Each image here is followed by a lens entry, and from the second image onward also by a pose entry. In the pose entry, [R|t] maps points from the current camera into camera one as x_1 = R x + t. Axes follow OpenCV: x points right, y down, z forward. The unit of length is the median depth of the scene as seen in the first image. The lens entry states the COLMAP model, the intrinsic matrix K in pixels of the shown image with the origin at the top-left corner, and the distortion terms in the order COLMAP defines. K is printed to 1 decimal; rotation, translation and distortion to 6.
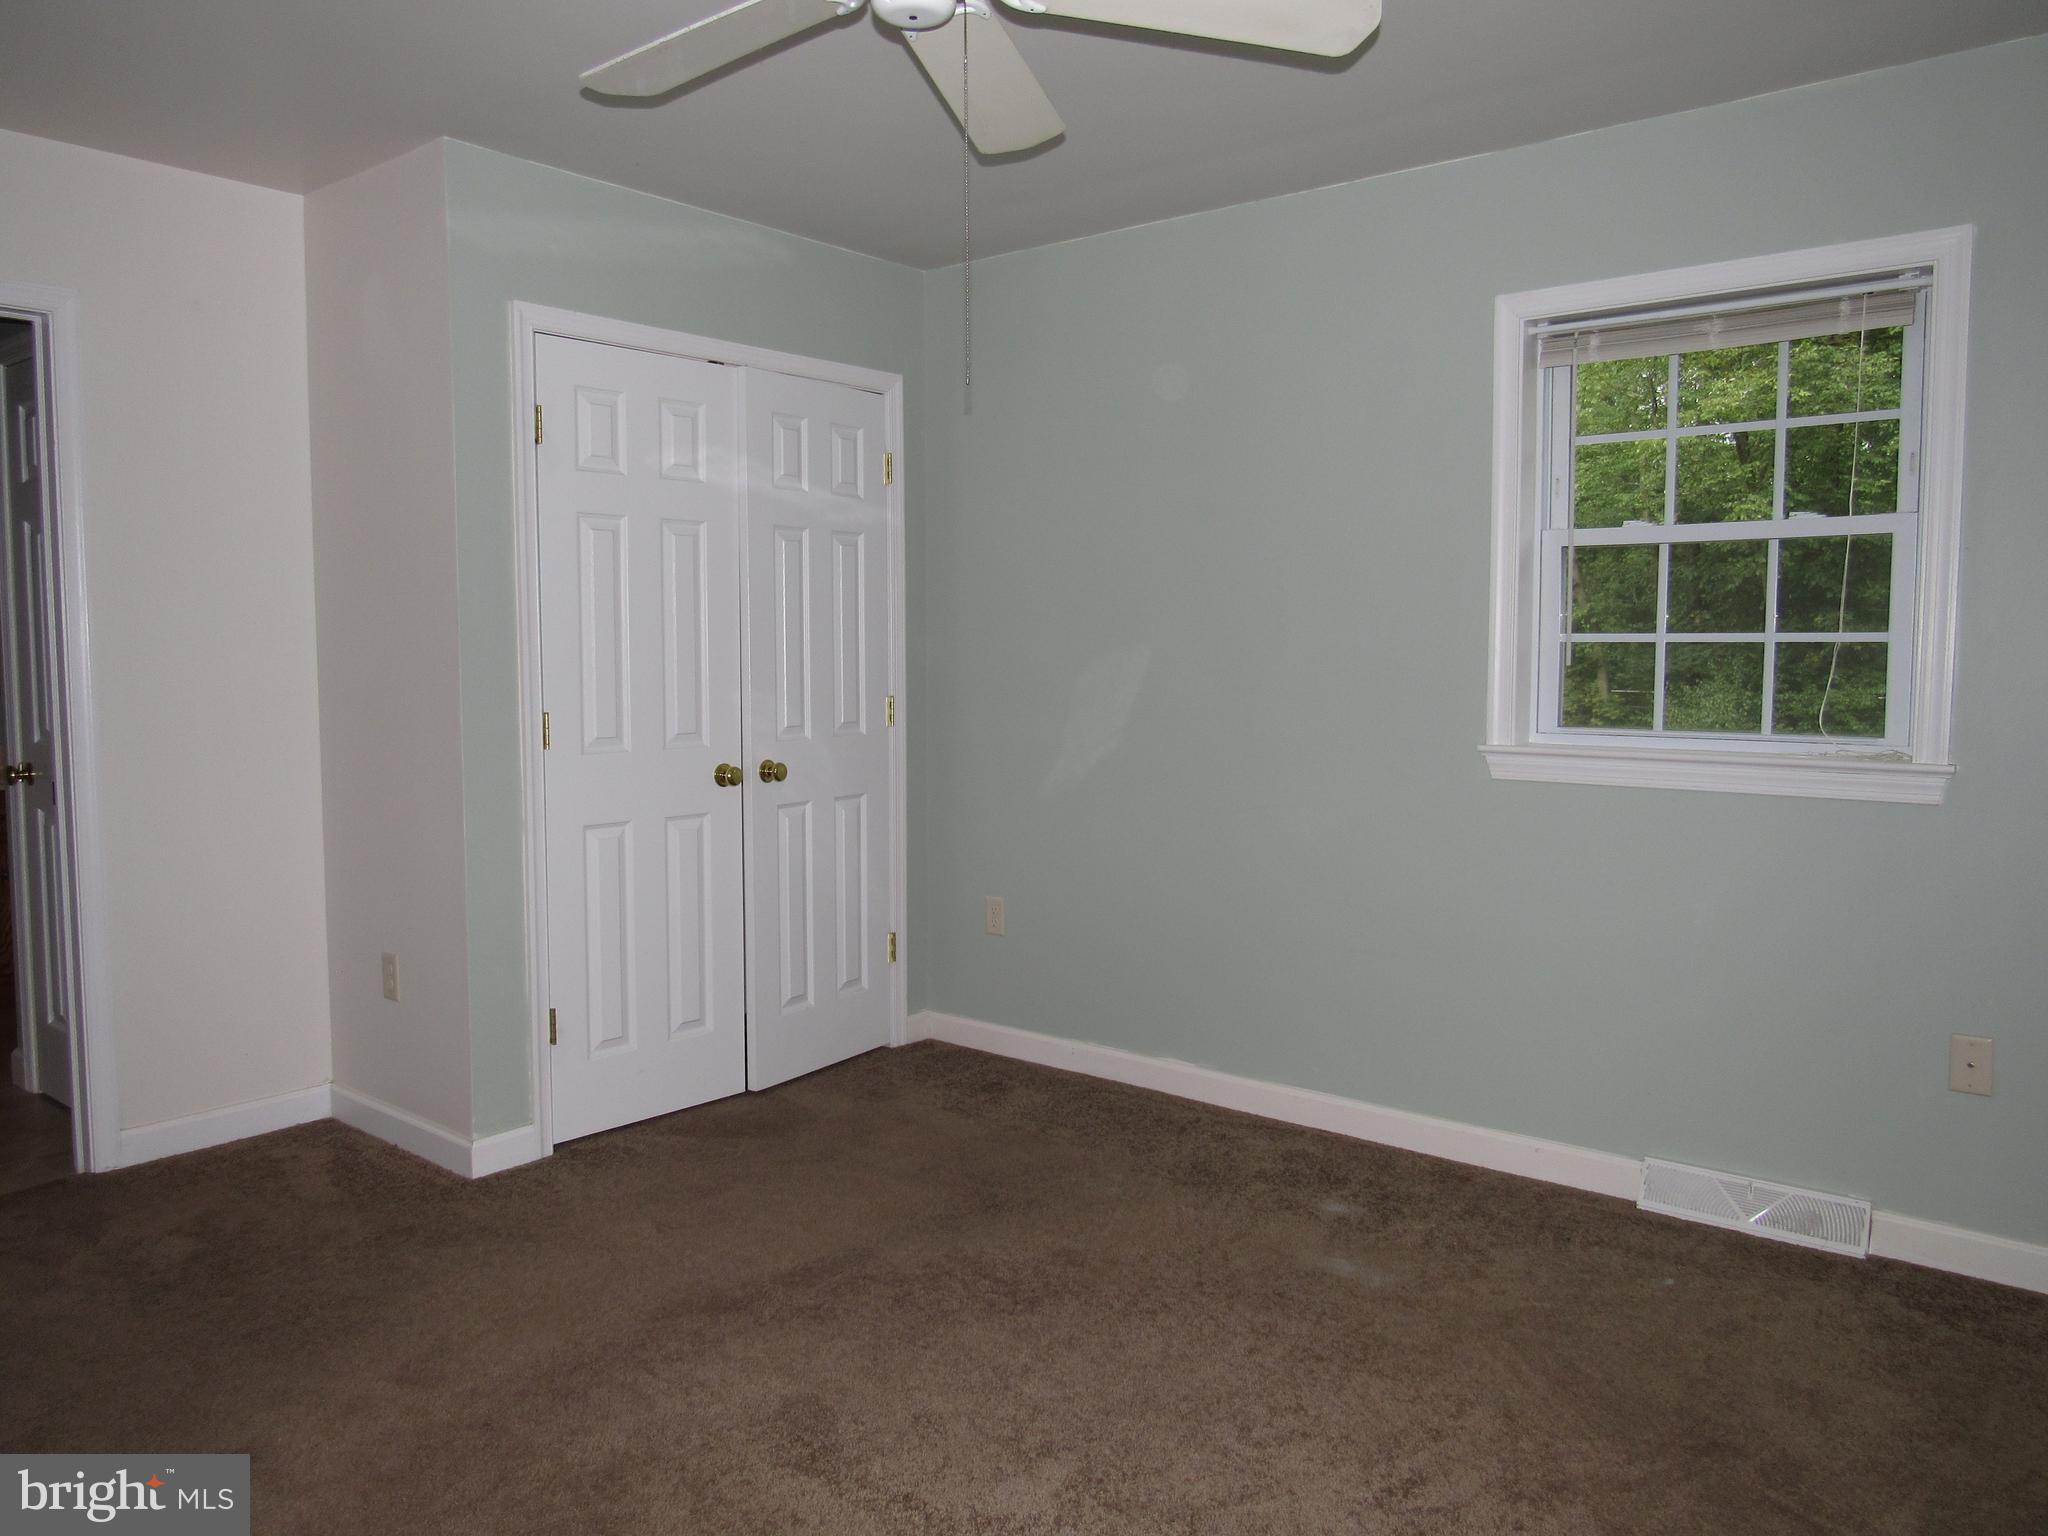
lens RADIAL K [[1462.3, 0, 1024.0], [0, 1462.3, 768.0], [0, 0, 1]] dist [-0.023500, 0.002533]
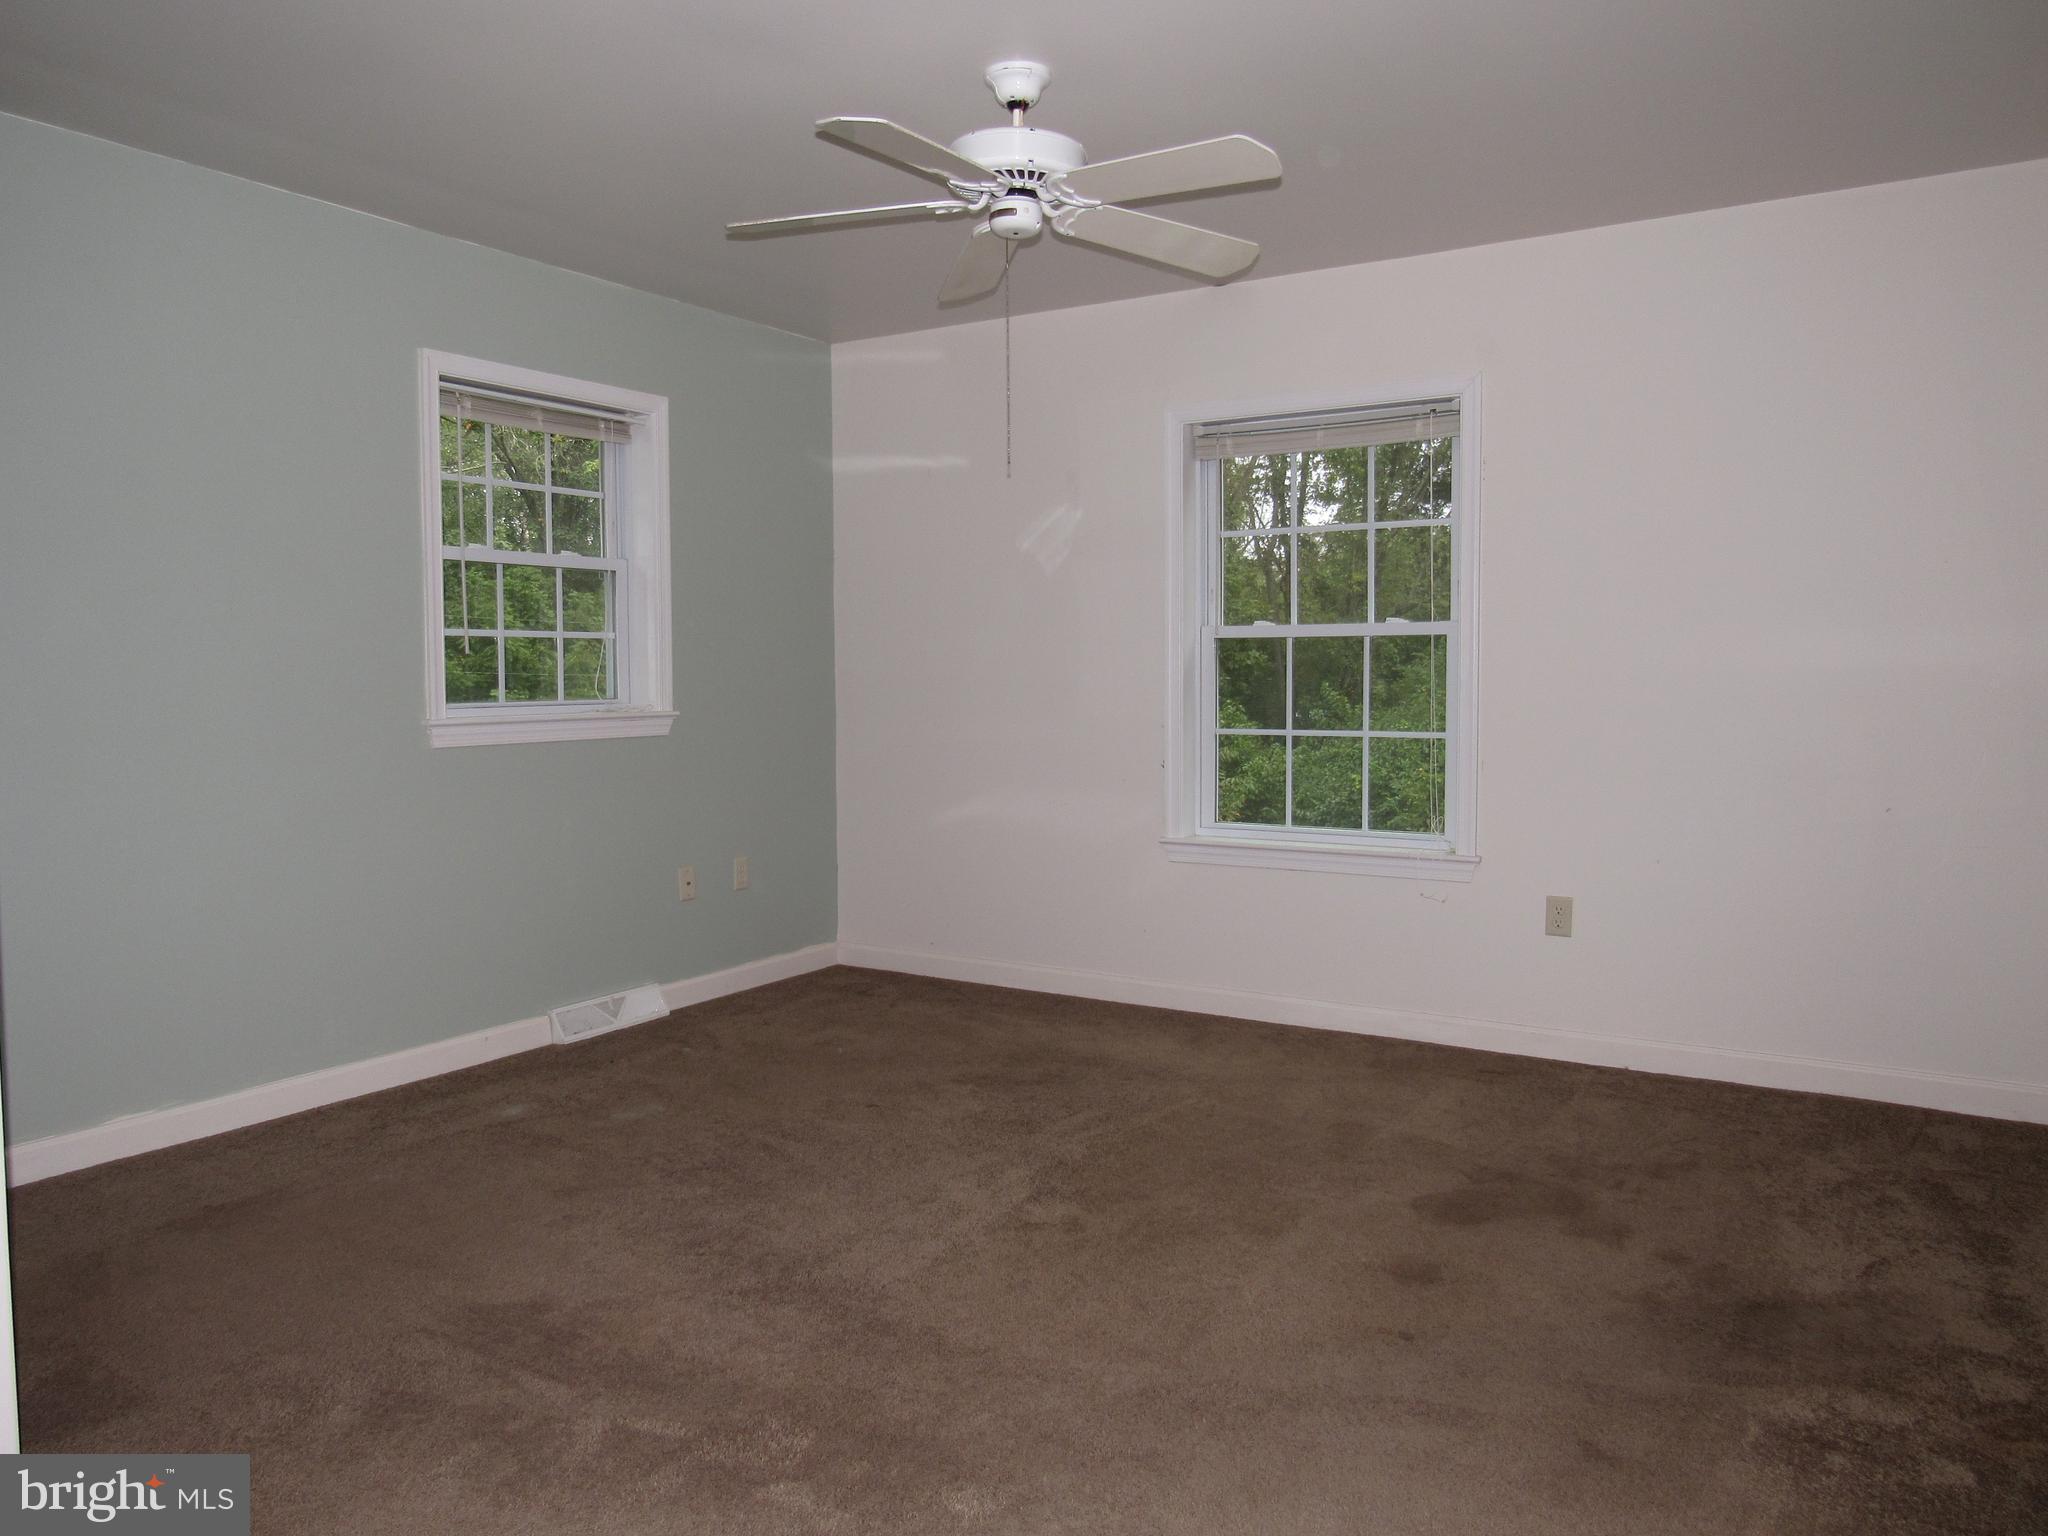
lens RADIAL K [[1462.3, 0, 1024.0], [0, 1462.3, 768.0], [0, 0, 1]] dist [-0.023500, 0.002533]
pose [[-0.122587, -0.075047, 0.989616, -1.026292], [0.077684, 0.993352, 0.084953, -0.045576], [-0.989413, 0.087291, -0.115942, 0.729389]]
